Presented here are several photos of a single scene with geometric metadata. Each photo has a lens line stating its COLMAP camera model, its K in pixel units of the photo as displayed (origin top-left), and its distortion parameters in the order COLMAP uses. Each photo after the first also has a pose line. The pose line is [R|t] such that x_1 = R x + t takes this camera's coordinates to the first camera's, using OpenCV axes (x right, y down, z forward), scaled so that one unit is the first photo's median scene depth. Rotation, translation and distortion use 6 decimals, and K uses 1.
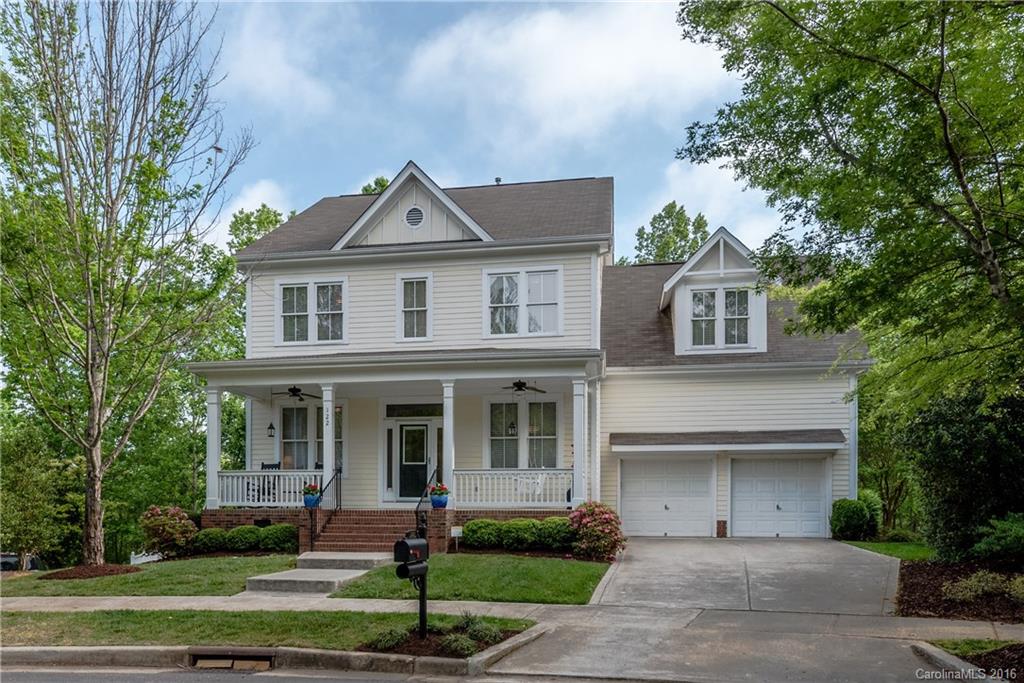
lens RADIAL K [[396.7, 0, 512.1], [0, 396.7, 370.6], [0, 0, 1]] dist [0.000915, -0.000041]
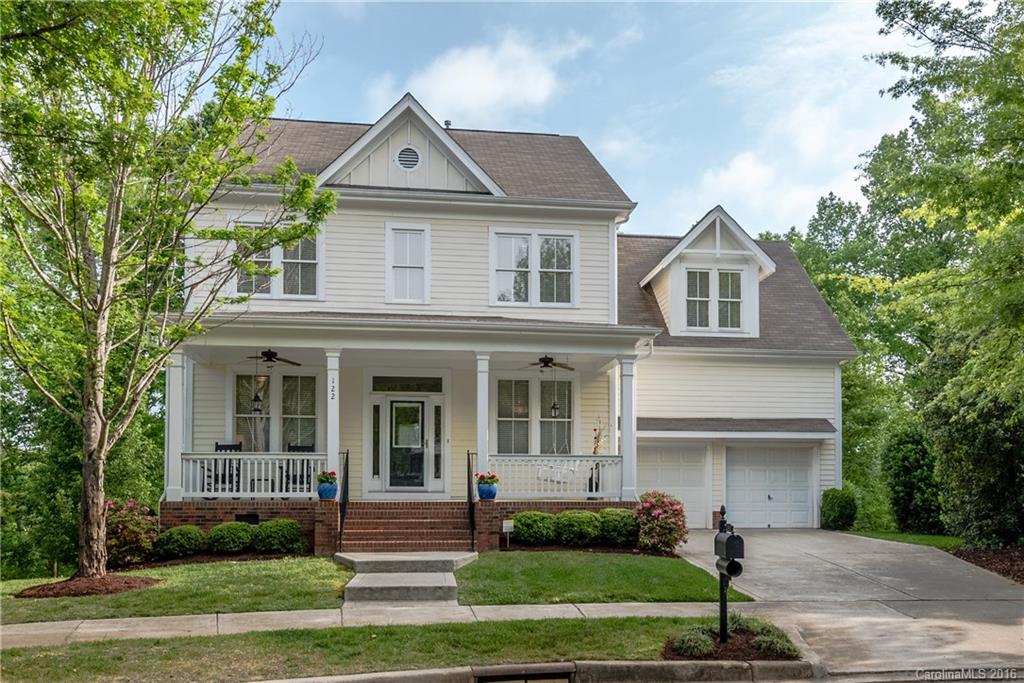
lens RADIAL K [[448.6, 0, 514.5], [0, 448.6, 338.1], [0, 0, 1]] dist [-0.001398, -0.000086]
pose [[0.985276, 0.054933, 0.161908, -0.193468], [-0.053169, 0.998470, -0.015206, 0.004035], [-0.162496, 0.006374, 0.986689, 0.012509]]
